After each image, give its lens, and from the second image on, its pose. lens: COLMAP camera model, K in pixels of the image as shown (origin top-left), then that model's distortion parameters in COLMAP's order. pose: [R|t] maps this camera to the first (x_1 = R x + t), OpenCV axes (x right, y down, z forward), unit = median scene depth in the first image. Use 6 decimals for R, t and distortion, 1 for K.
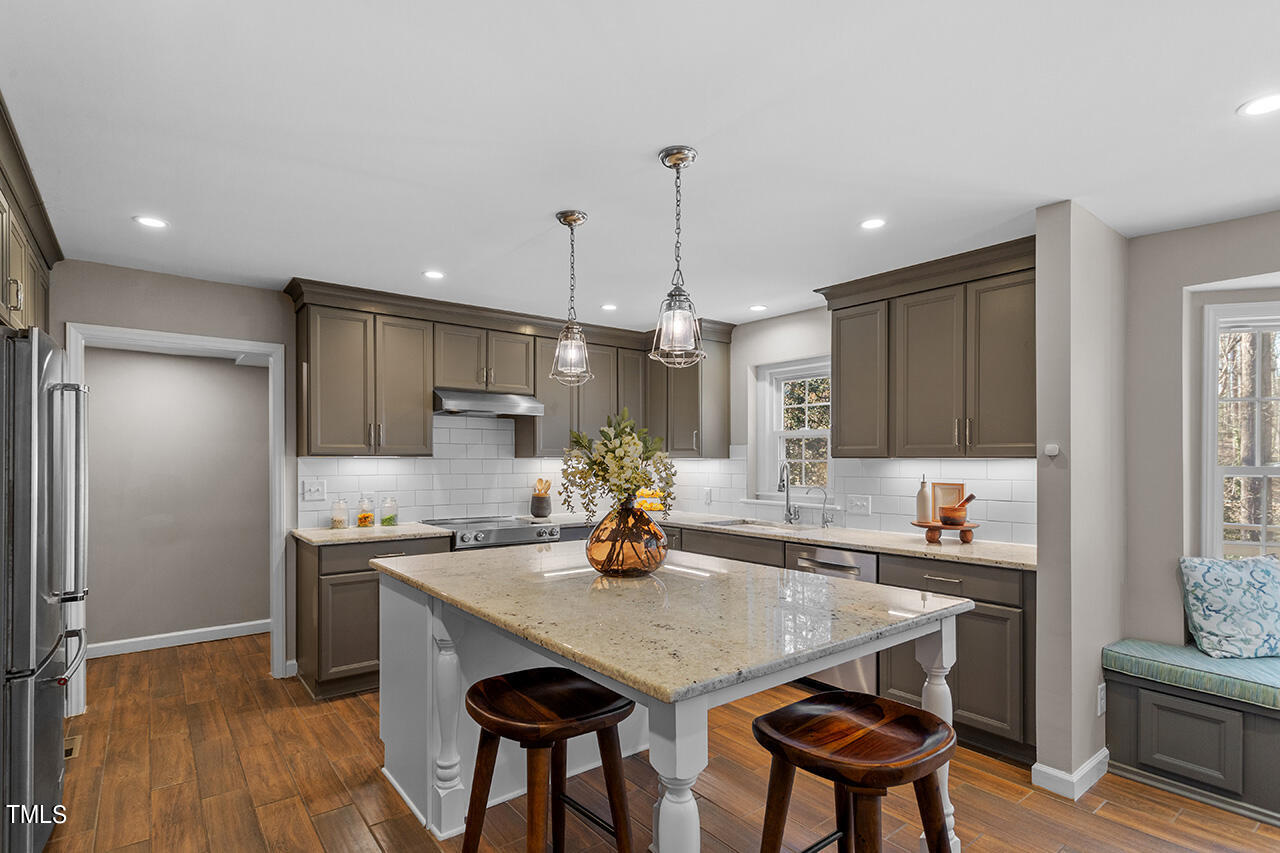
lens RADIAL K [[628.0, 0, 638.0], [0, 628.0, 435.9], [0, 0, 1]] dist [0.016178, 0.001346]
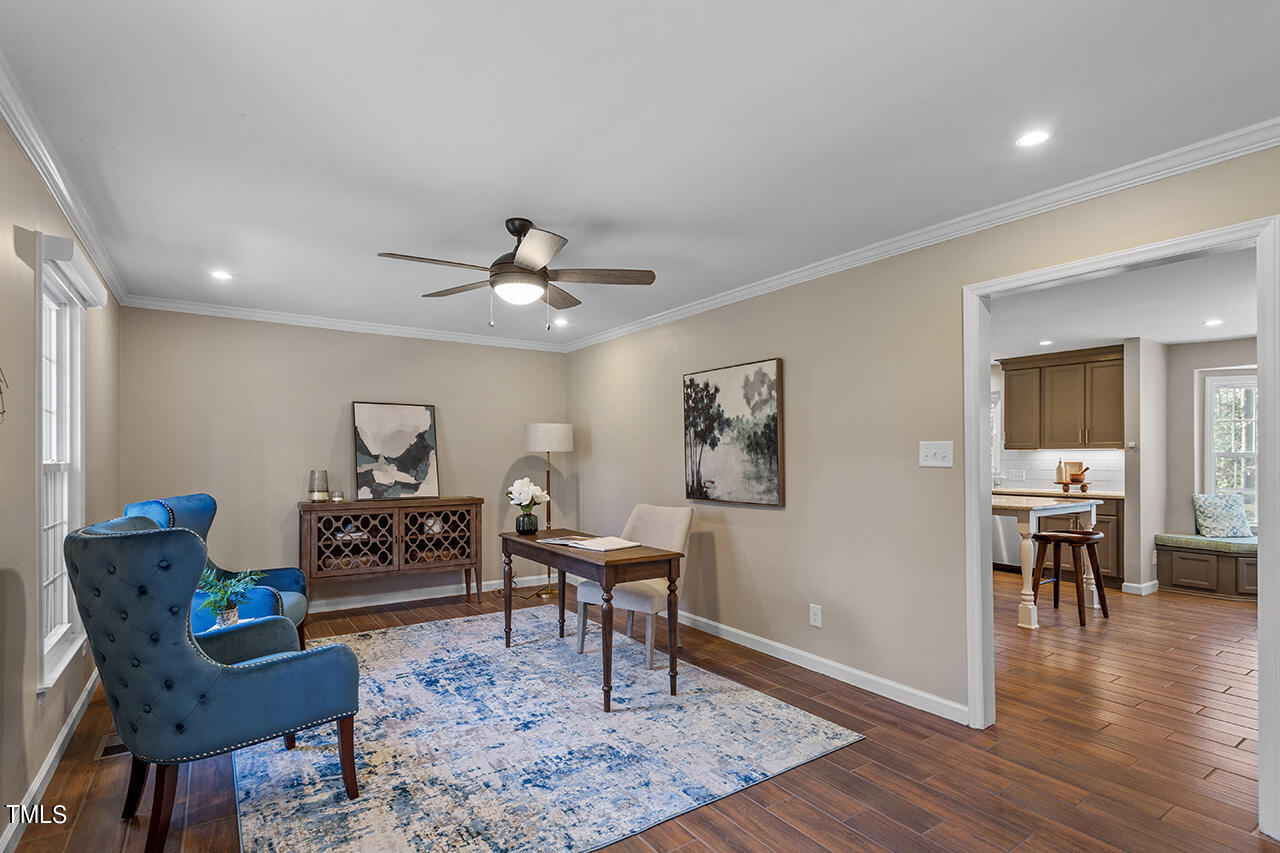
lens RADIAL K [[628.0, 0, 639.1], [0, 628.0, 432.8], [0, 0, 1]] dist [0.016178, 0.001346]
pose [[0.998048, -0.000068, -0.062450, -0.887451], [0.000053, 1.000000, -0.000244, -0.017765], [0.062450, 0.000240, 0.998048, -1.267353]]
